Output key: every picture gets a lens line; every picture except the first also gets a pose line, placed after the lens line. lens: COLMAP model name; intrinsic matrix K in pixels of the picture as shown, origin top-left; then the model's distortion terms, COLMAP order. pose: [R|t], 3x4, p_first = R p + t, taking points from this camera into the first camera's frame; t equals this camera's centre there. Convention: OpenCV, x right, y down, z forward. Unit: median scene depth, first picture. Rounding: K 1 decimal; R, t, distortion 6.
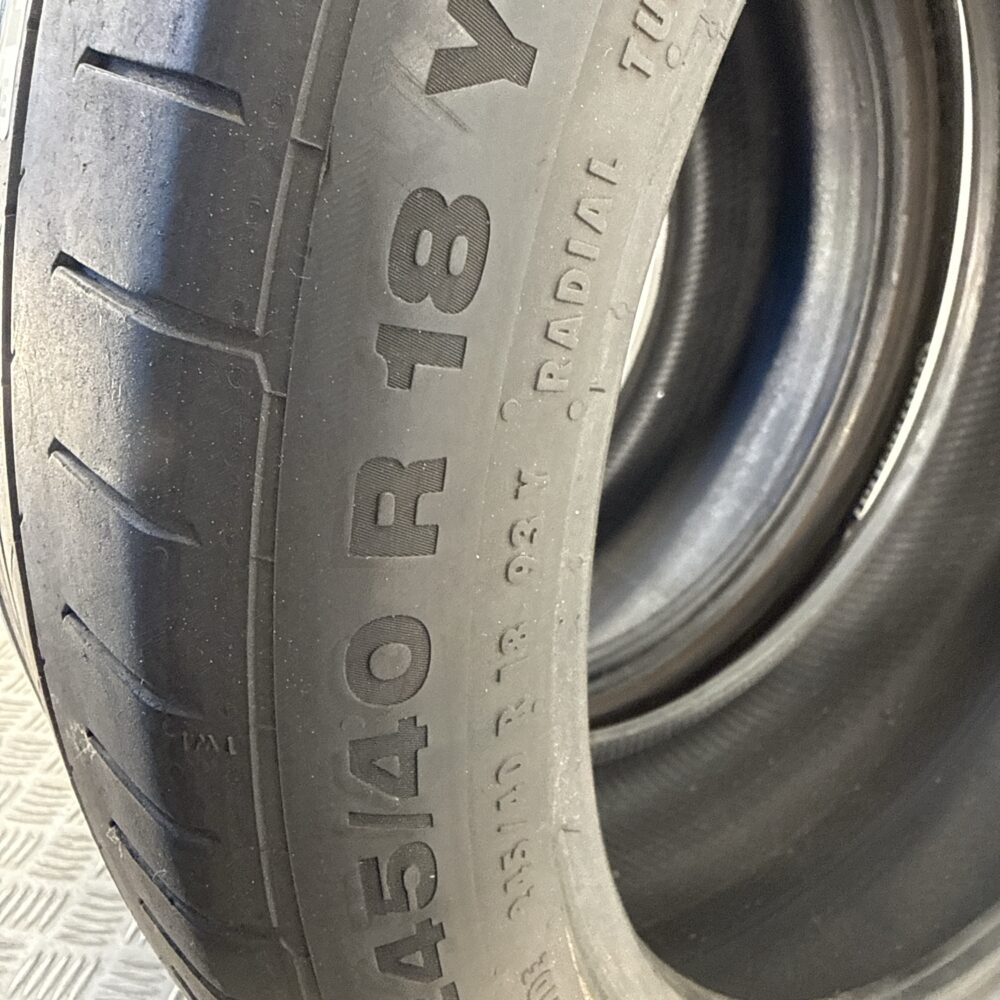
lens RADIAL K [[800.6, 0, 500.0], [0, 800.6, 500.0], [0, 0, 1]] dist [0.007386, 0.007572]
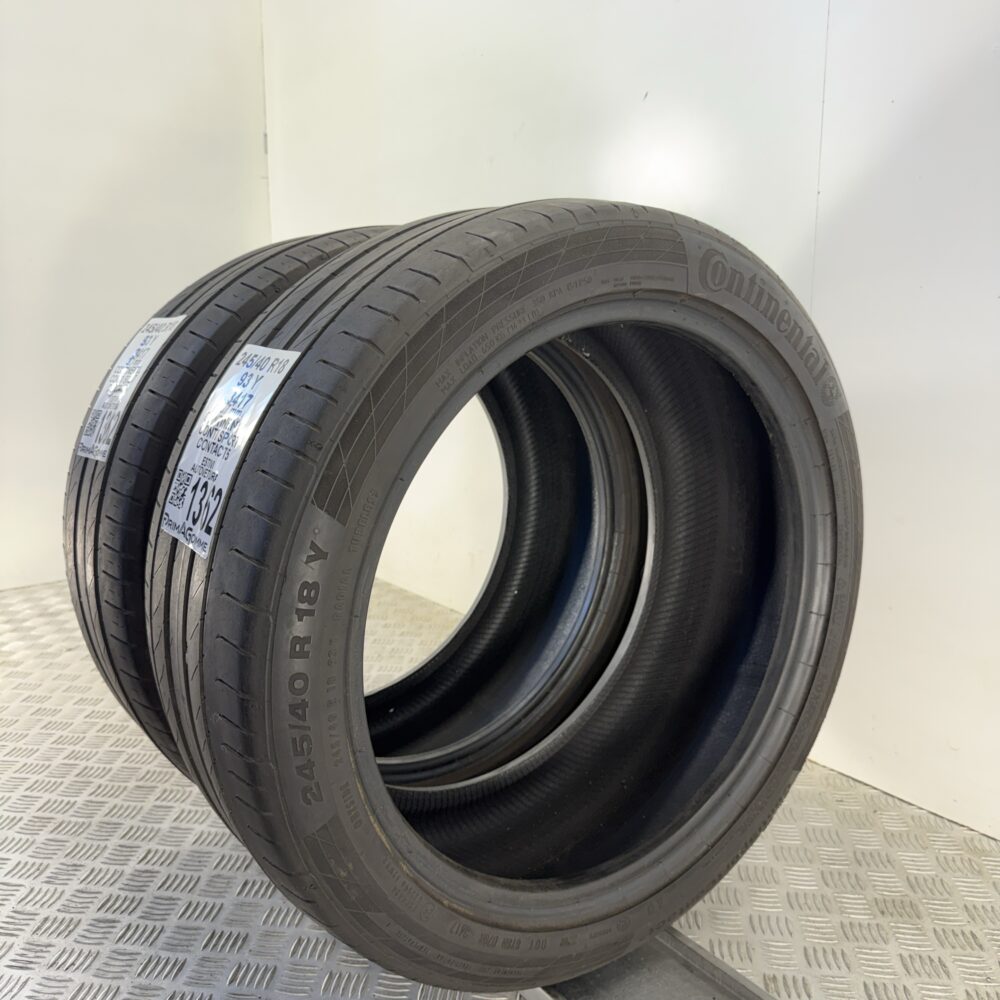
lens RADIAL K [[921.9, 0, 500.0], [0, 921.9, 500.0], [0, 0, 1]] dist [0.004288, 0.001958]
pose [[0.999486, -0.025291, -0.019683, 0.277779], [0.020953, 0.980429, -0.195756, 0.057898], [0.024248, 0.195243, 0.980455, -1.047006]]
